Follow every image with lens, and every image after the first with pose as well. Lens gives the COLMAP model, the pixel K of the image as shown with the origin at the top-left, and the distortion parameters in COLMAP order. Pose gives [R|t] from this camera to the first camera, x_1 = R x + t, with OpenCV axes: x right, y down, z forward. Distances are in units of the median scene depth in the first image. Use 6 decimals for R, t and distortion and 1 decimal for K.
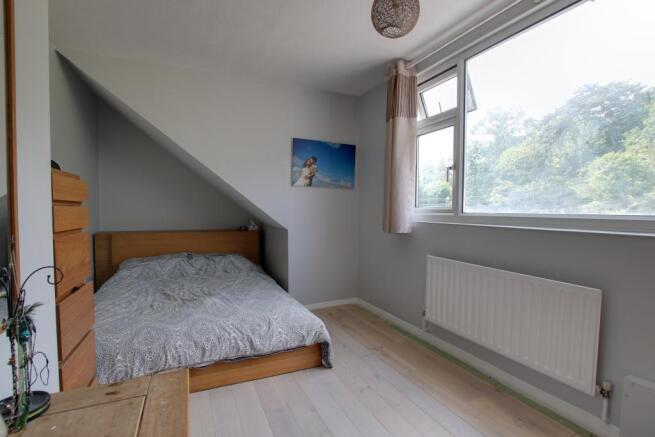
lens RADIAL K [[310.8, 0, 329.4], [0, 310.8, 221.8], [0, 0, 1]] dist [-0.027387, 0.000873]
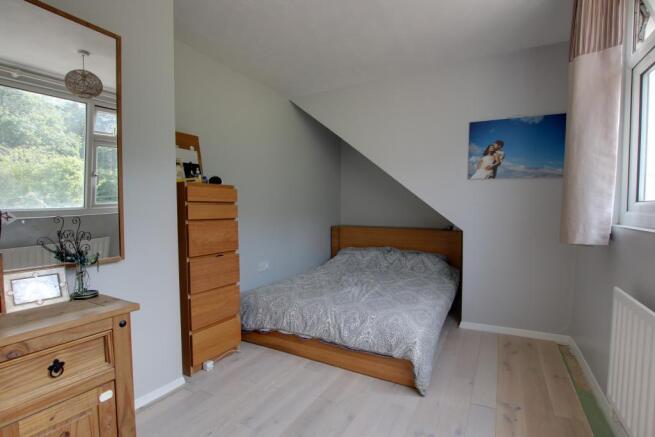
lens RADIAL K [[310.8, 0, 329.4], [0, 310.8, 221.8], [0, 0, 1]] dist [-0.027387, 0.000873]
pose [[0.596321, 0.030730, -0.802158, 0.338422], [-0.028880, 0.999441, 0.016819, -0.003414], [0.802227, 0.013137, 0.596875, 0.195973]]
